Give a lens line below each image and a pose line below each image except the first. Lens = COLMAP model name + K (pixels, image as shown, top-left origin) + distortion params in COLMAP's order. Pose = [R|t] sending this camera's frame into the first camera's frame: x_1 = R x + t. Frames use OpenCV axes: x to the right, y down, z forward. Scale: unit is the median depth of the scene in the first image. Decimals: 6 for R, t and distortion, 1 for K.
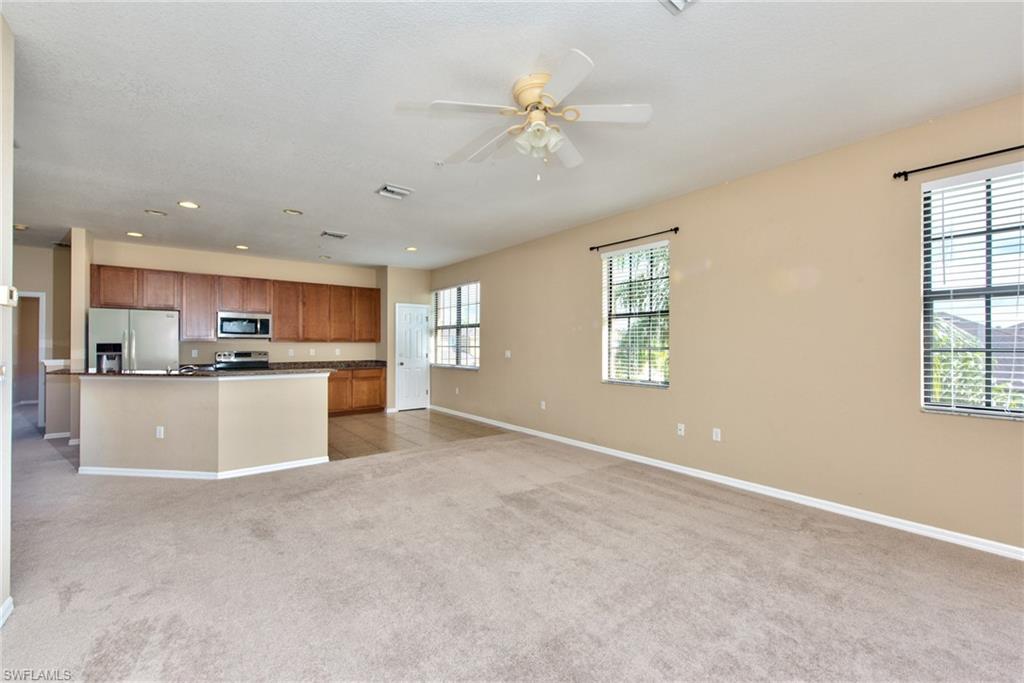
lens RADIAL K [[421.9, 0, 506.7], [0, 421.9, 341.6], [0, 0, 1]] dist [0.002070, -0.000005]
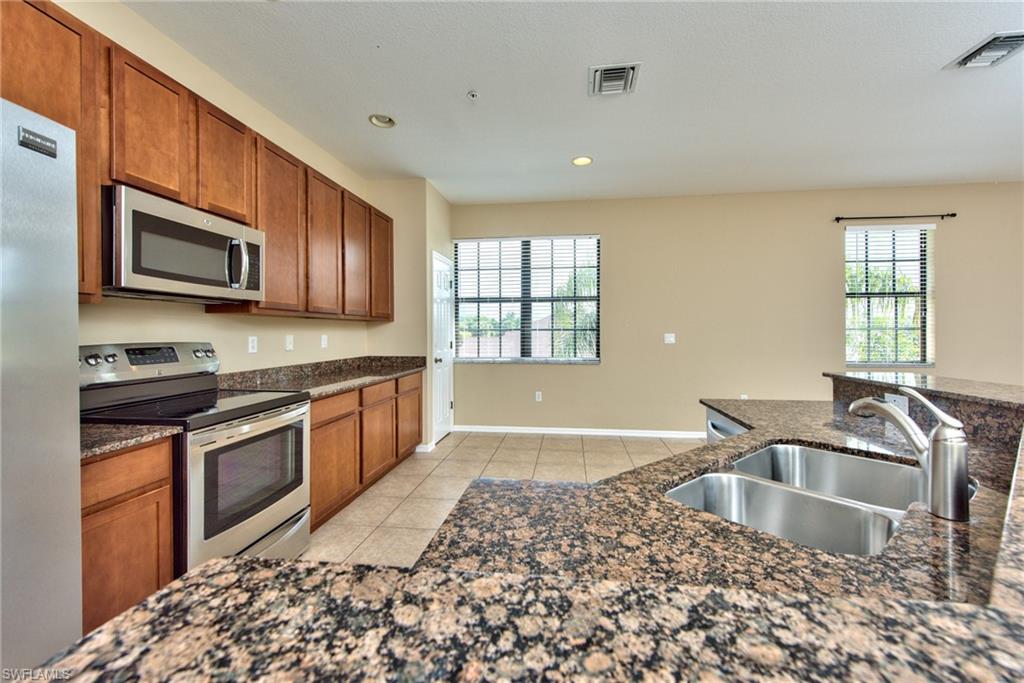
lens RADIAL K [[388.9, 0, 516.3], [0, 388.9, 330.7], [0, 0, 1]] dist [-0.058330, -0.000012]
pose [[0.707763, -0.002222, 0.706447, -0.597699], [0.001704, 0.999998, 0.001439, 0.013558], [-0.706448, 0.000185, 0.707765, 0.611578]]
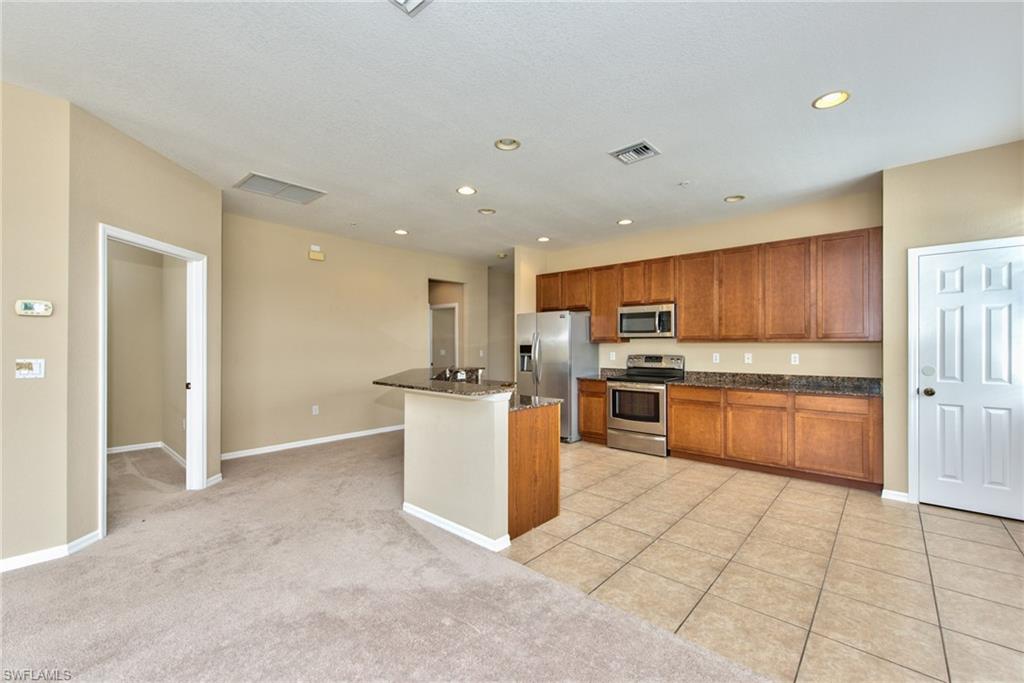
lens RADIAL K [[416.7, 0, 524.4], [0, 416.7, 345.8], [0, 0, 1]] dist [-0.000336, -0.000297]
pose [[0.192841, -0.003690, -0.981223, 0.084665], [0.002917, 0.999991, -0.003187, 0.007576], [0.981226, -0.002247, 0.192850, 0.585159]]
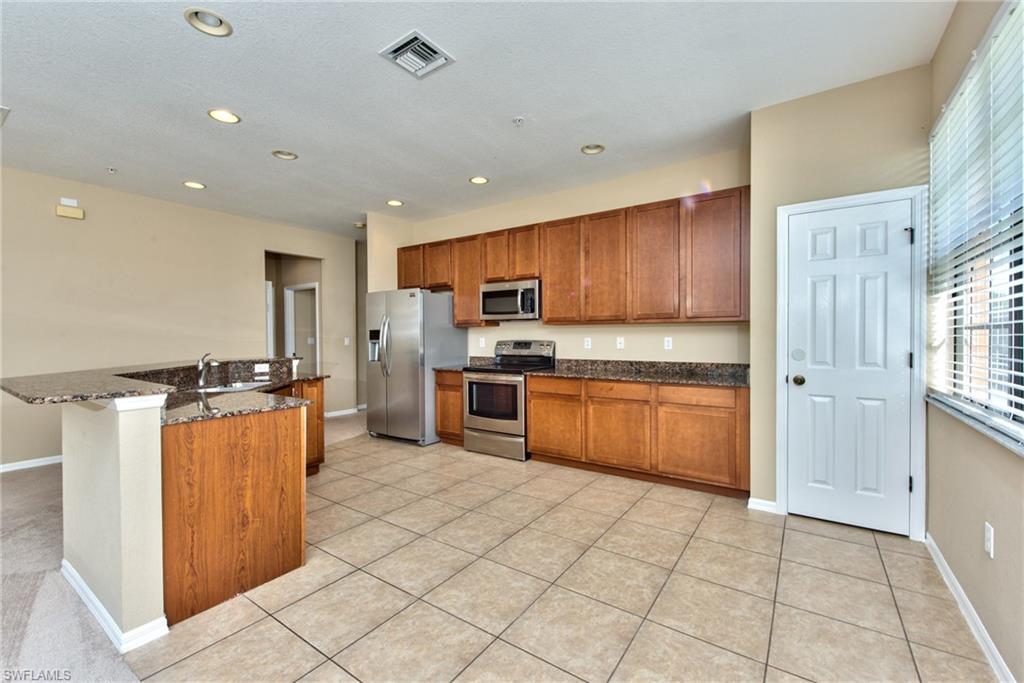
lens RADIAL K [[421.9, 0, 506.7], [0, 421.9, 341.6], [0, 0, 1]] dist [0.002070, -0.000005]
pose [[0.294472, 0.008596, -0.955622, 0.011012], [0.009467, 0.999884, 0.011912, 0.015875], [0.955613, -0.012555, 0.294356, 0.740665]]
